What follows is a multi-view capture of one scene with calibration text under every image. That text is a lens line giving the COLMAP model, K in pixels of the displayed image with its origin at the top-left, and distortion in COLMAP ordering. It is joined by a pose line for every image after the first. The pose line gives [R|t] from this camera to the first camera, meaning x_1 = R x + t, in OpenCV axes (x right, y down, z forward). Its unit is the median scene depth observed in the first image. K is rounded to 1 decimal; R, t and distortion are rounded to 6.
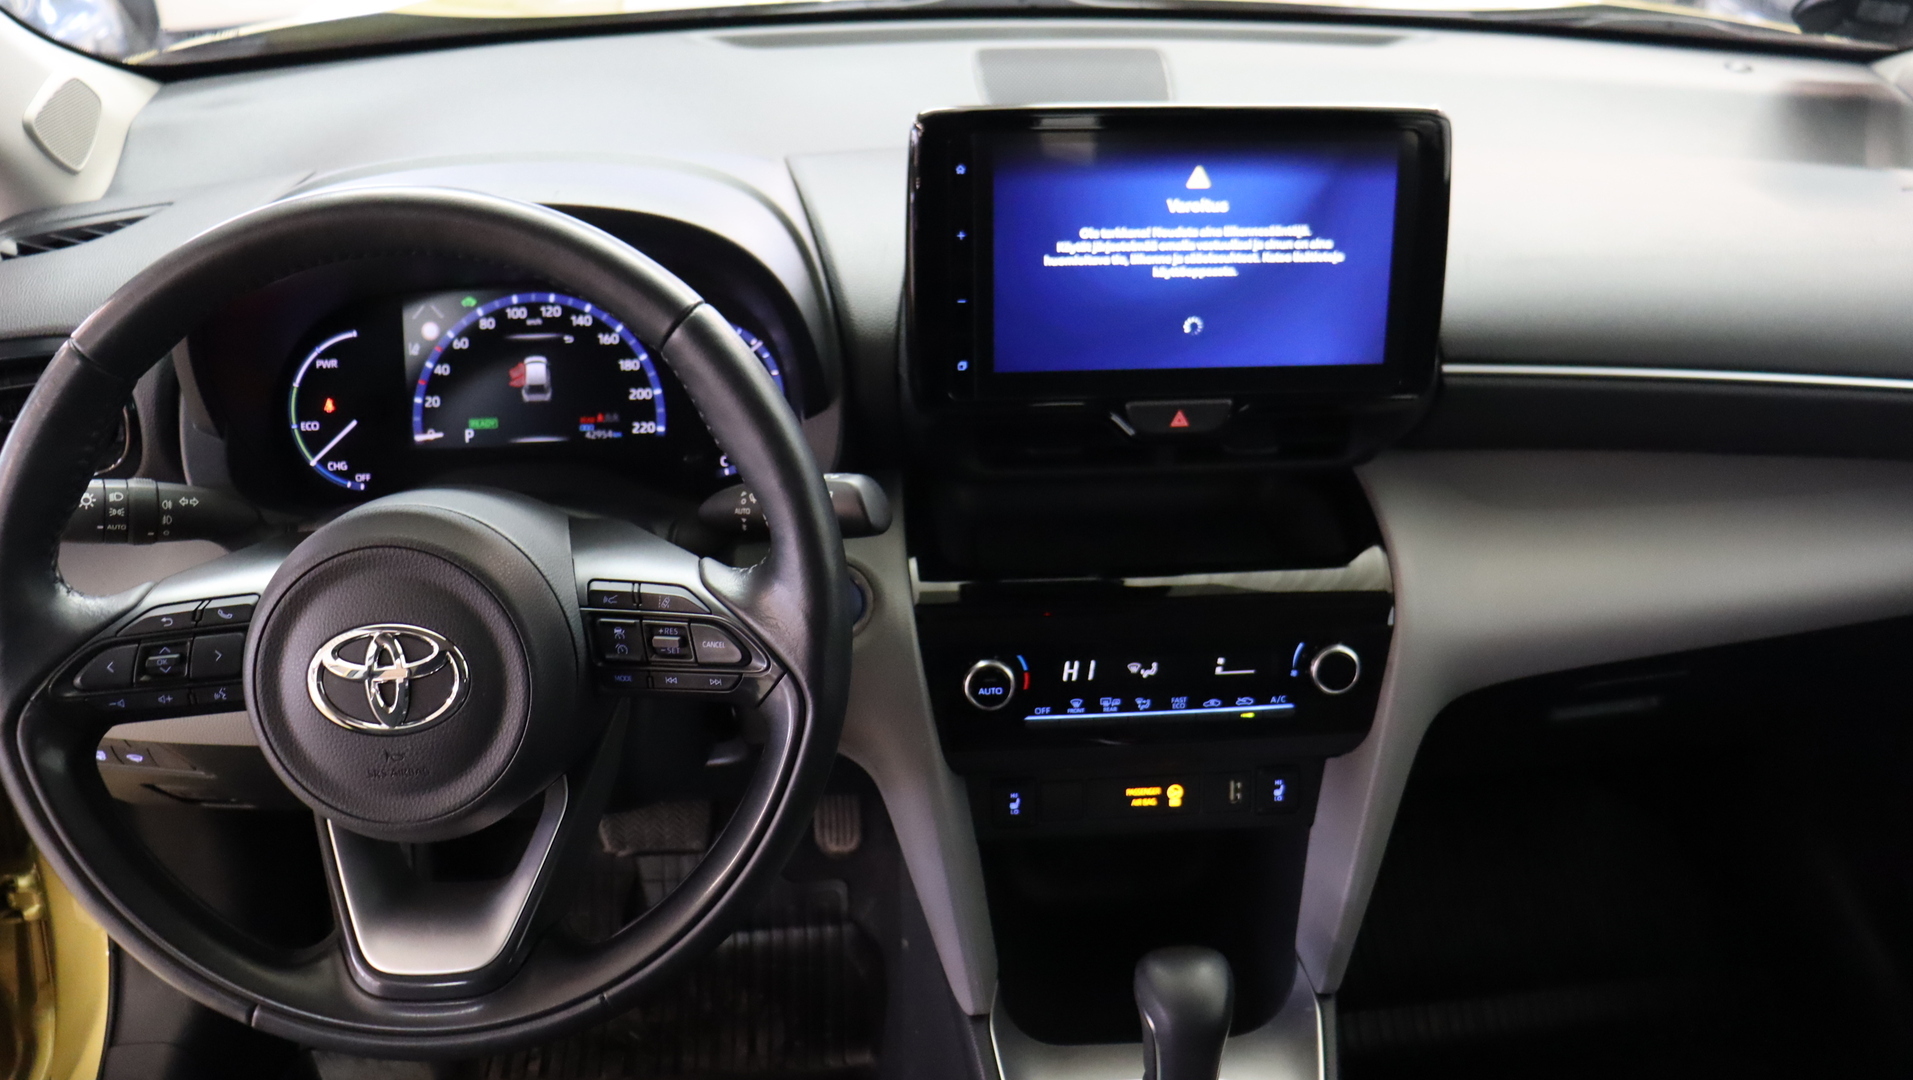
lens RADIAL K [[1554.7, 0, 958.1], [0, 1554.7, 575.5], [0, 0, 1]] dist [-0.181724, 0.160556]
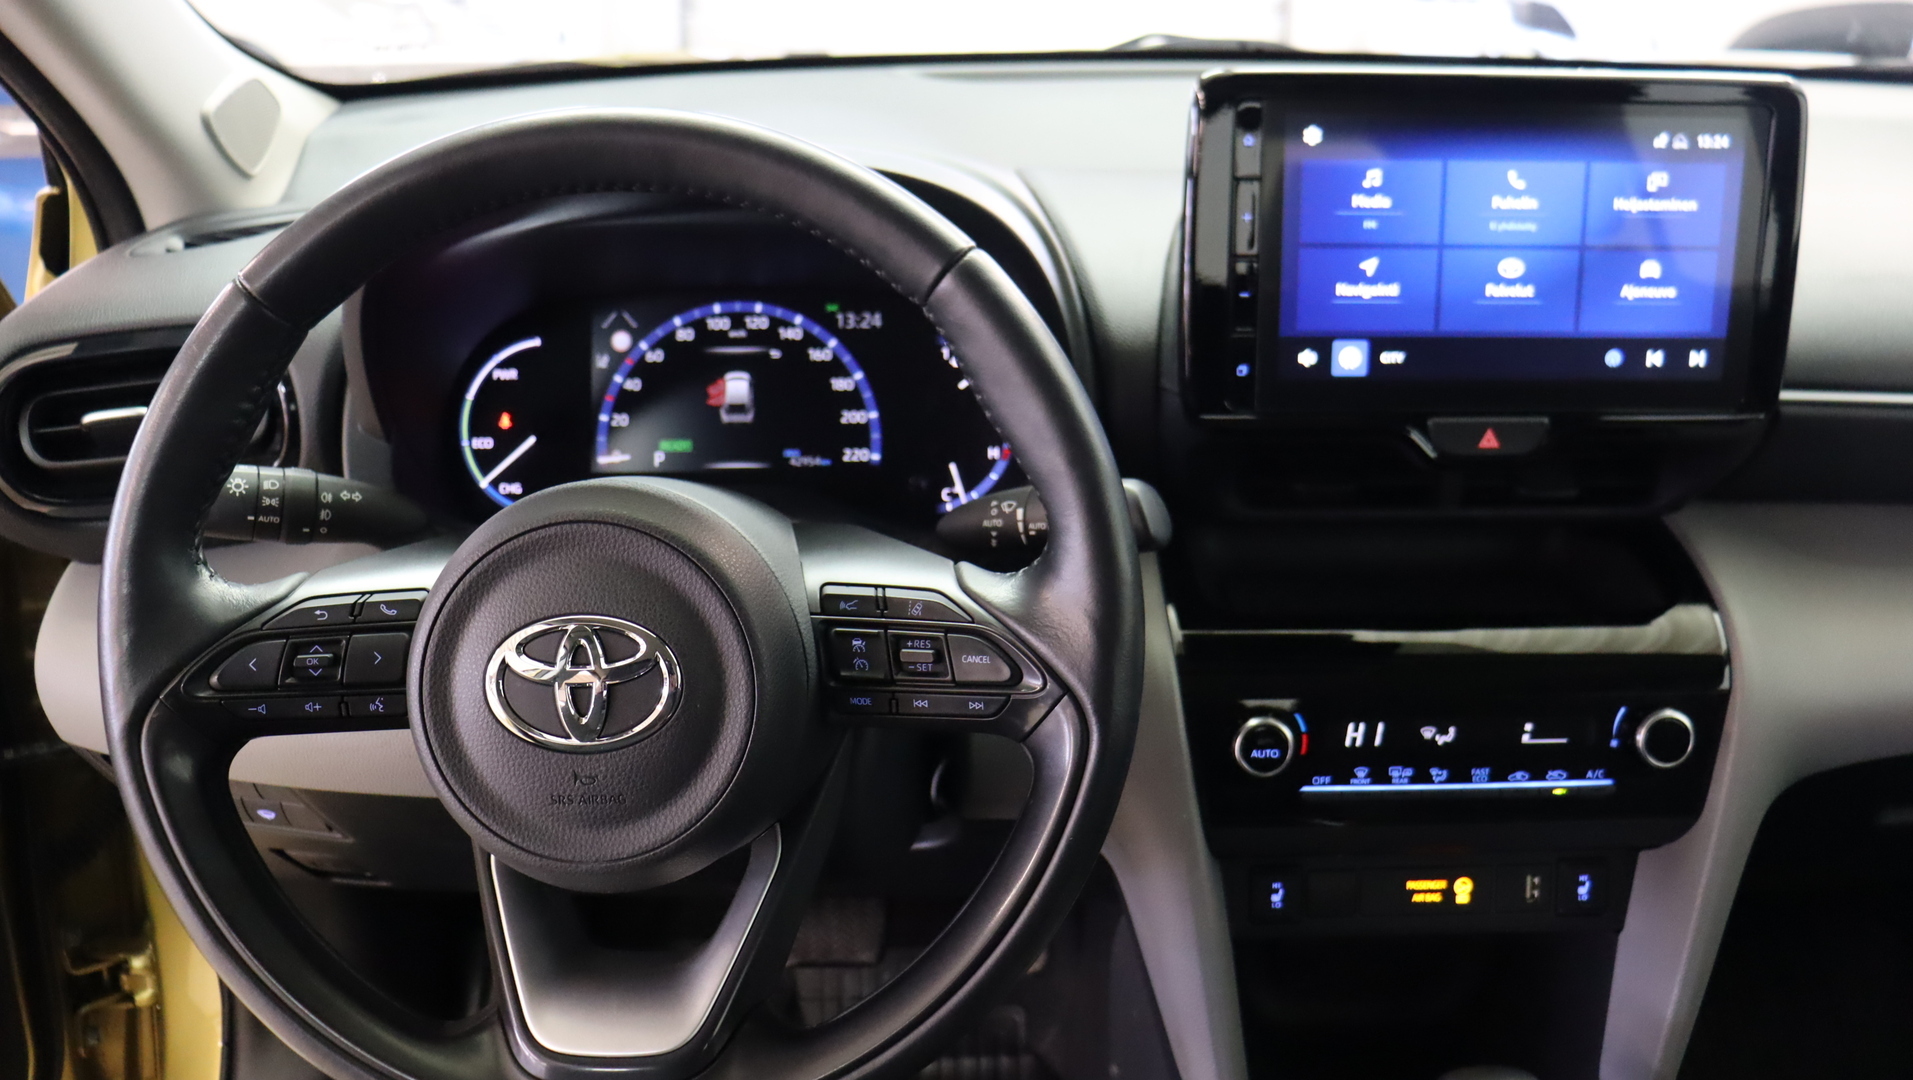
lens RADIAL K [[1554.7, 0, 958.1], [0, 1554.7, 575.5], [0, 0, 1]] dist [-0.181724, 0.160556]
pose [[0.996936, 0.019607, -0.075719, -0.082947], [-0.027220, 0.994530, -0.100847, 0.065730], [0.073327, 0.102599, 0.992016, 0.138206]]
